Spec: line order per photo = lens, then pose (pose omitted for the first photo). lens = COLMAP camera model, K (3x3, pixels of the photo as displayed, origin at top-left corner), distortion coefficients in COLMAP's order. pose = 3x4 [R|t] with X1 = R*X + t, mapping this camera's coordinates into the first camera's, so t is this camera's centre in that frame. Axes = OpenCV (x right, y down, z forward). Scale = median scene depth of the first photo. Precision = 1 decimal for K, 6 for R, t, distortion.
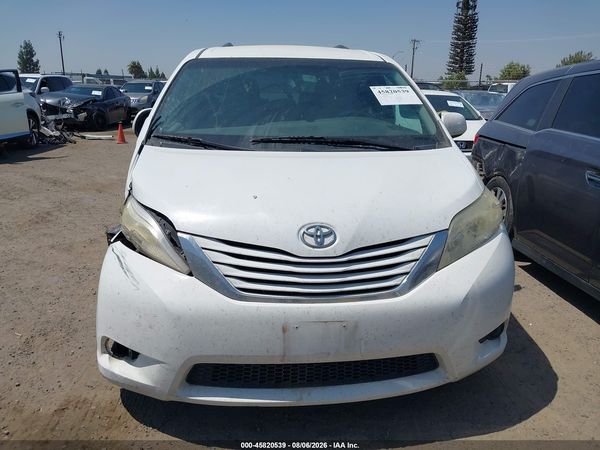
lens RADIAL K [[471.9, 0, 300.0], [0, 471.9, 225.0], [0, 0, 1]] dist [0.075650, -0.120835]
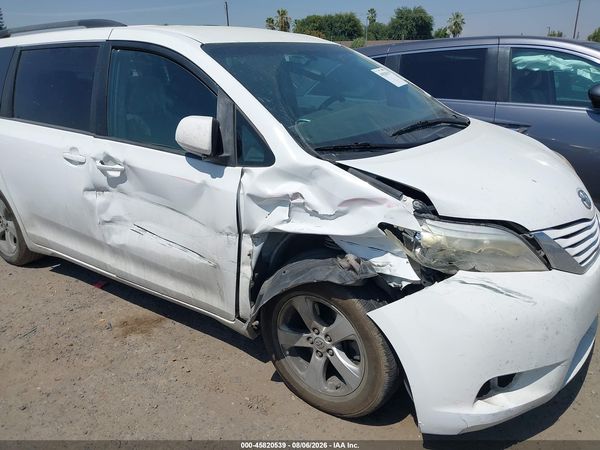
lens RADIAL K [[471.9, 0, 300.0], [0, 471.9, 225.0], [0, 0, 1]] dist [0.075650, -0.120835]
pose [[0.655942, -0.284304, 0.699222, -1.126679], [0.252198, 0.955665, 0.151987, -0.241269], [-0.711433, 0.076647, 0.698562, 0.604260]]
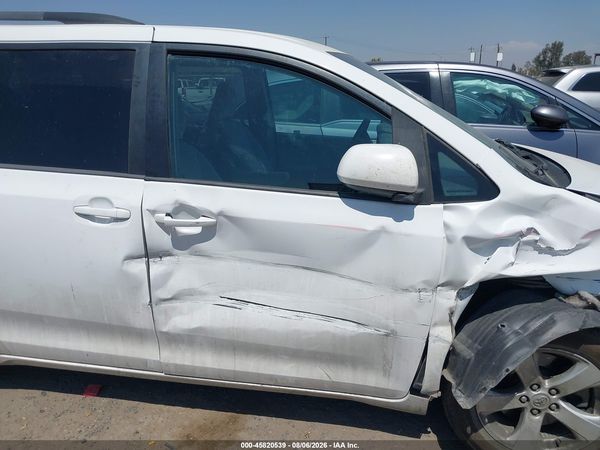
lens RADIAL K [[471.9, 0, 300.0], [0, 471.9, 225.0], [0, 0, 1]] dist [0.075650, -0.120835]
pose [[0.263826, -0.300853, 0.916451, -1.283126], [0.283858, 0.932257, 0.224325, -0.455874], [-0.921857, 0.200960, 0.331353, 1.357972]]
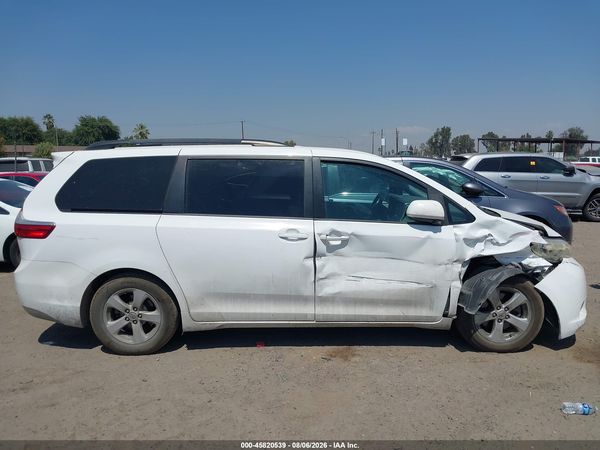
lens RADIAL K [[471.9, 0, 300.0], [0, 471.9, 225.0], [0, 0, 1]] dist [0.075650, -0.120835]
pose [[0.092957, -0.156226, 0.983337, -2.354497], [0.291398, 0.948640, 0.123167, -0.641912], [-0.952075, 0.275093, 0.133707, 1.717661]]
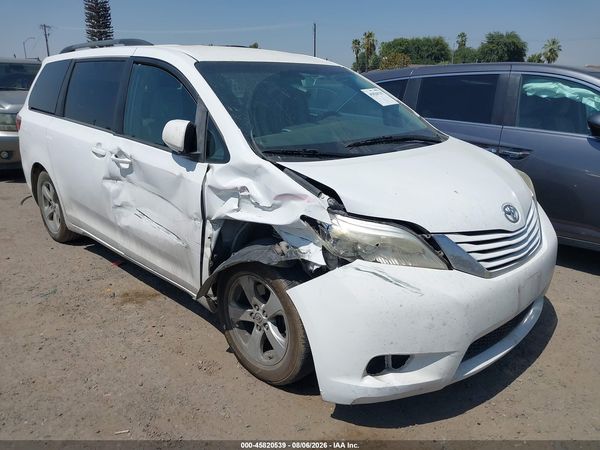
lens RADIAL K [[471.9, 0, 300.0], [0, 471.9, 225.0], [0, 0, 1]] dist [0.075650, -0.120835]
pose [[0.774039, -0.197921, 0.601407, -1.041208], [0.186550, 0.979010, 0.082090, -0.137777], [-0.605031, 0.048651, 0.794714, 0.293507]]
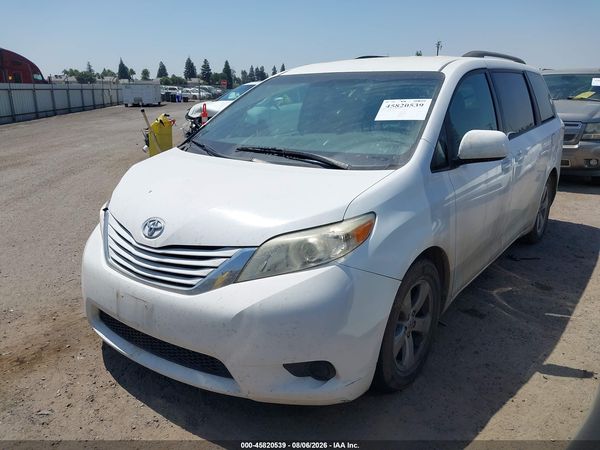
lens RADIAL K [[471.9, 0, 300.0], [0, 471.9, 225.0], [0, 0, 1]] dist [0.075650, -0.120835]
pose [[0.748317, 0.162899, -0.643029, 0.974404], [-0.169219, 0.984185, 0.052397, -0.099929], [0.641395, 0.069603, 0.764047, 0.277317]]
